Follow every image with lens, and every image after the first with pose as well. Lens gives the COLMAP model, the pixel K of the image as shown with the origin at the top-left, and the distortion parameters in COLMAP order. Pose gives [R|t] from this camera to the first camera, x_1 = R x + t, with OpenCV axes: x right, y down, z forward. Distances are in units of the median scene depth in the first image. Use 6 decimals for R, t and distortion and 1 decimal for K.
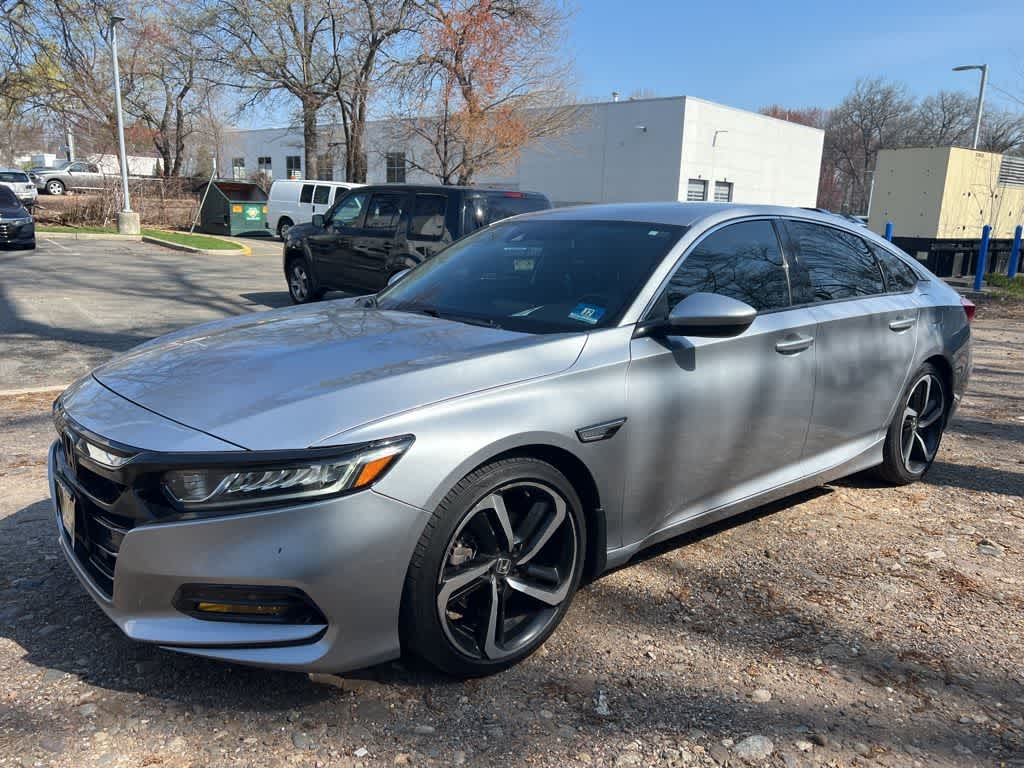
lens RADIAL K [[771.1, 0, 514.6], [0, 771.1, 388.1], [0, 0, 1]] dist [0.044522, -0.050221]
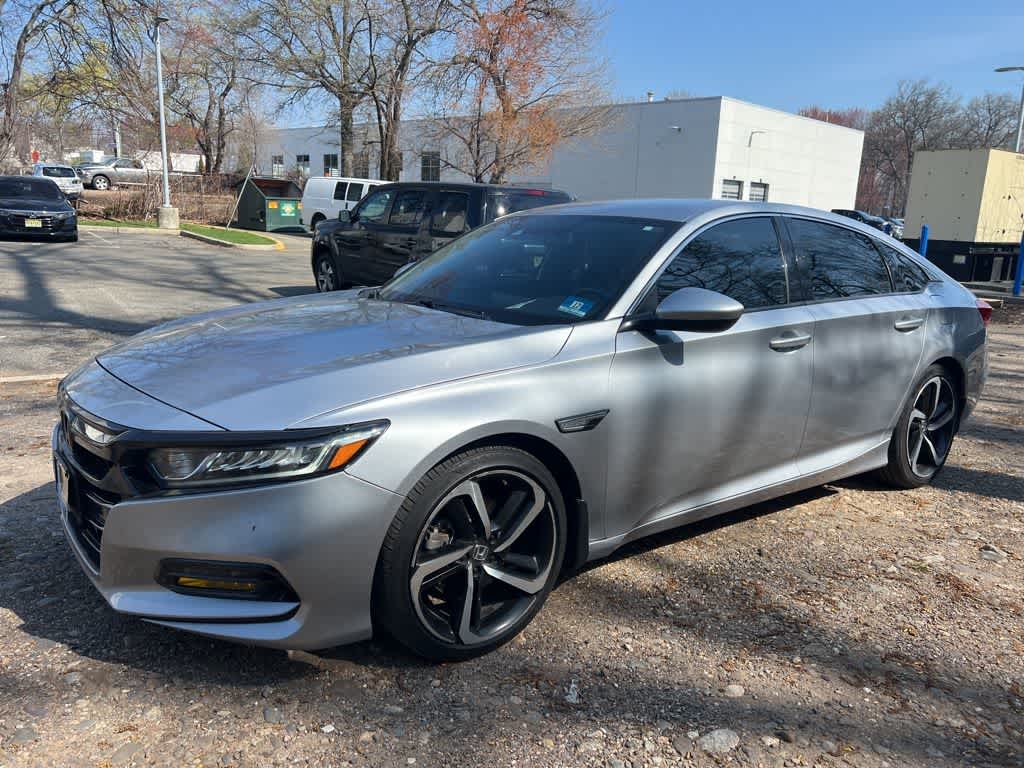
lens RADIAL K [[771.1, 0, 508.9], [0, 771.1, 377.7], [0, 0, 1]] dist [0.044522, -0.050221]
pose [[0.998695, 0.020429, -0.046816, 0.050097], [-0.020975, 0.999717, -0.011218, 0.008754], [0.046573, 0.012185, 0.998841, -0.009956]]
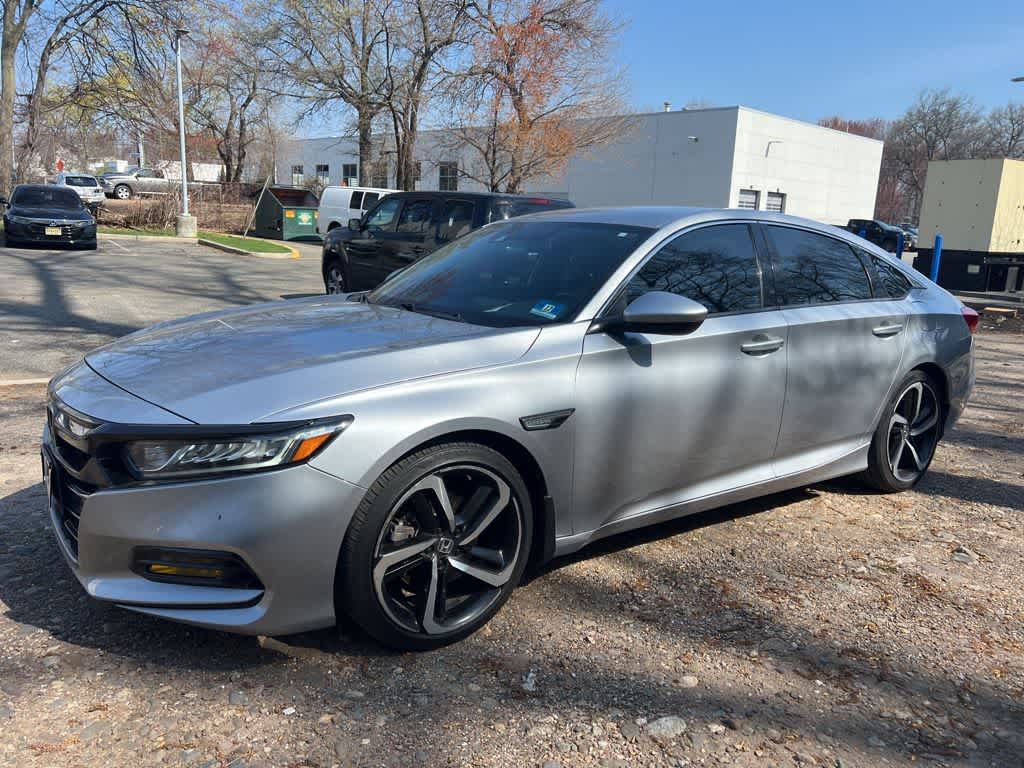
lens RADIAL K [[771.1, 0, 513.4], [0, 771.1, 377.4], [0, 0, 1]] dist [0.044522, -0.050221]
pose [[0.997612, 0.025079, -0.064359, 0.106541], [-0.026604, 0.999383, -0.022951, 0.018176], [0.063744, 0.024608, 0.997663, -0.034811]]
